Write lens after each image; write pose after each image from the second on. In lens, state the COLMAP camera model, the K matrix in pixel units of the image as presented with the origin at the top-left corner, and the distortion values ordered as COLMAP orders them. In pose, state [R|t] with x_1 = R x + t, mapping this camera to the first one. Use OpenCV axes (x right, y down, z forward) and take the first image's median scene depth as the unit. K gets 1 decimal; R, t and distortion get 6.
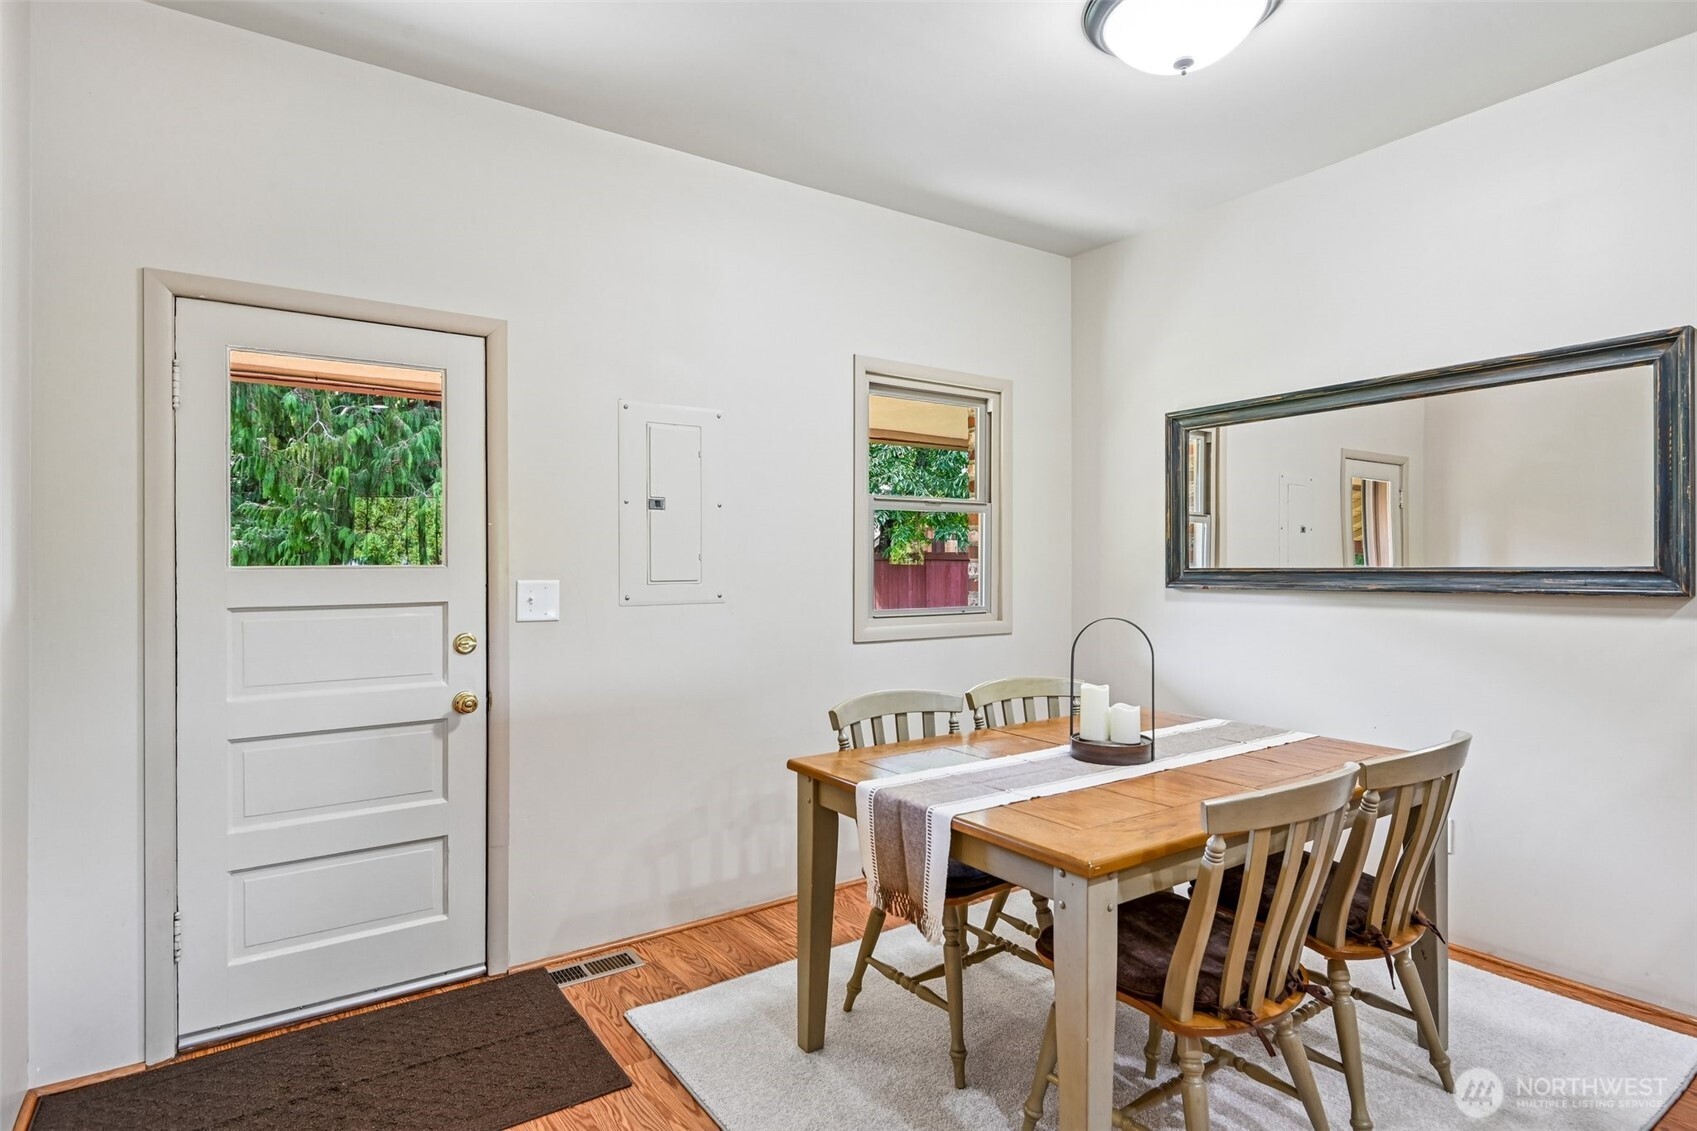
lens RADIAL K [[900.8, 0, 846.1], [0, 900.8, 571.1], [0, 0, 1]] dist [0.025182, -0.012890]
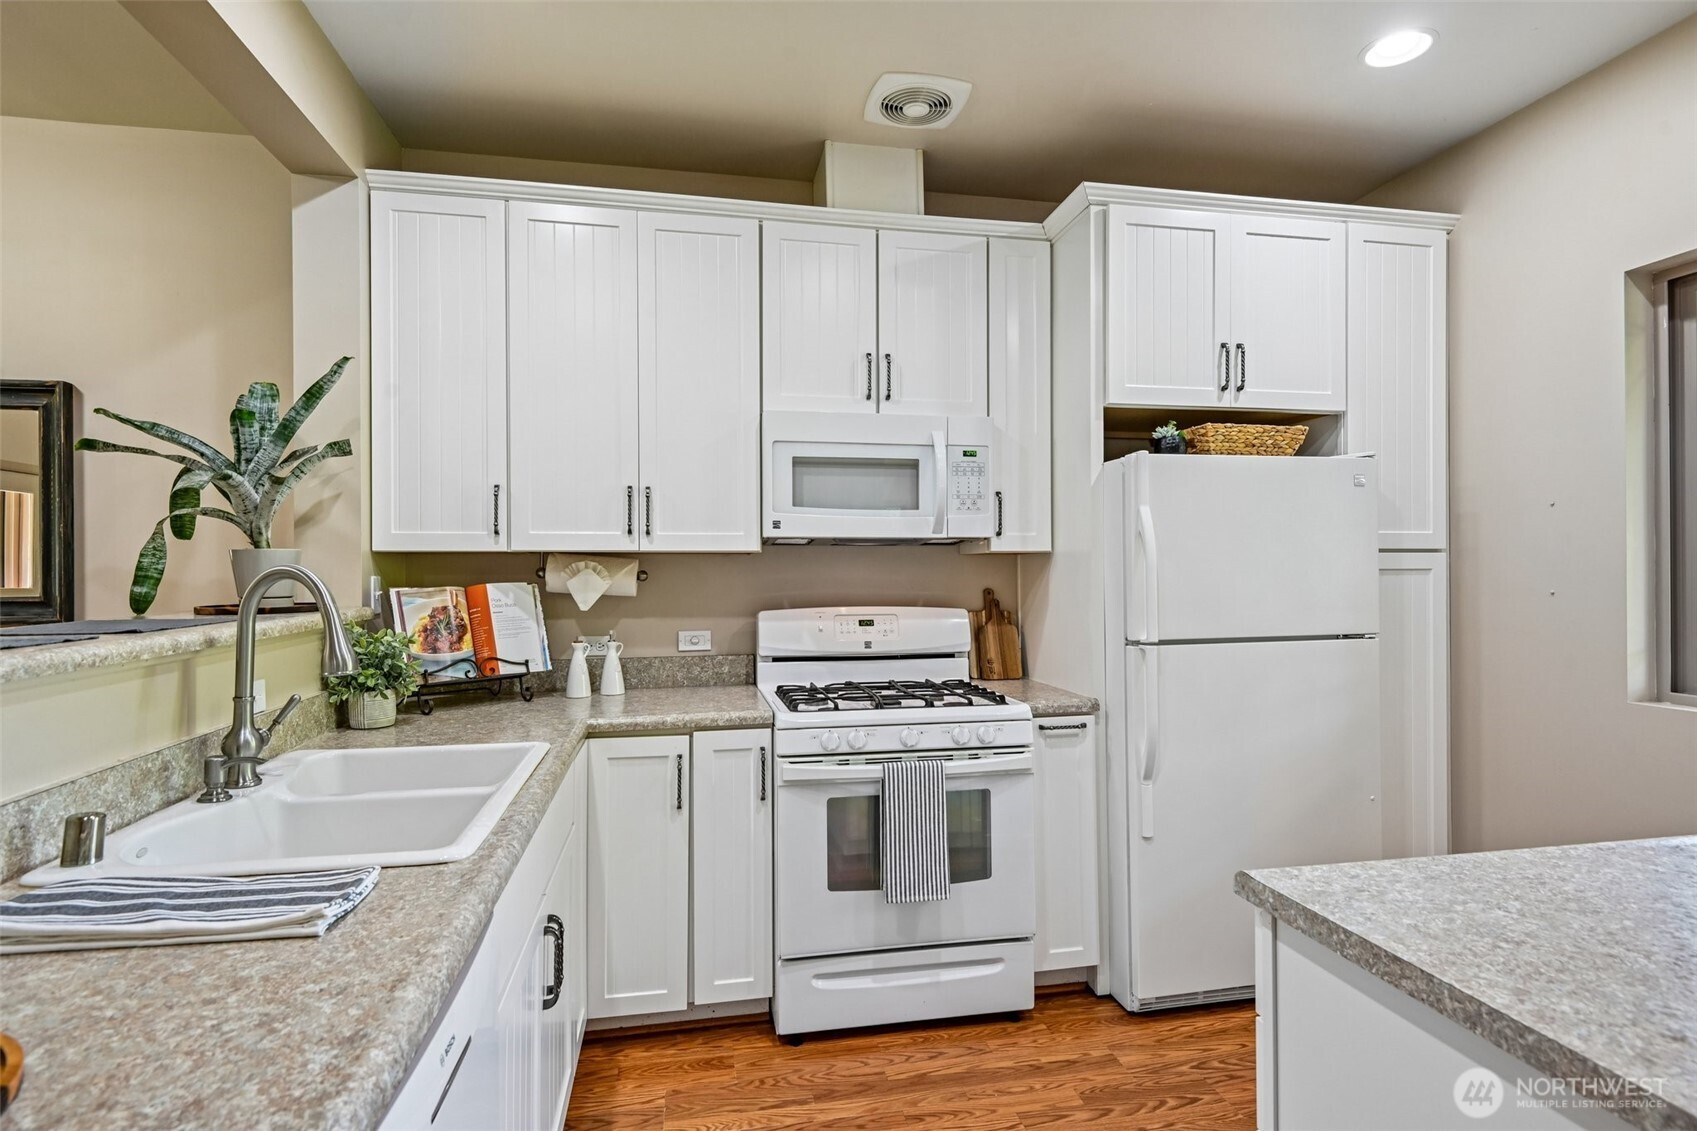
lens RADIAL K [[864.3, 0, 849.3], [0, 864.3, 571.3], [0, 0, 1]] dist [0.017830, -0.013859]
pose [[0.399664, 0.000144, 0.916662, 0.289744], [0.009885, 0.999941, -0.004467, -0.018070], [-0.916608, 0.010846, 0.399639, -0.271044]]
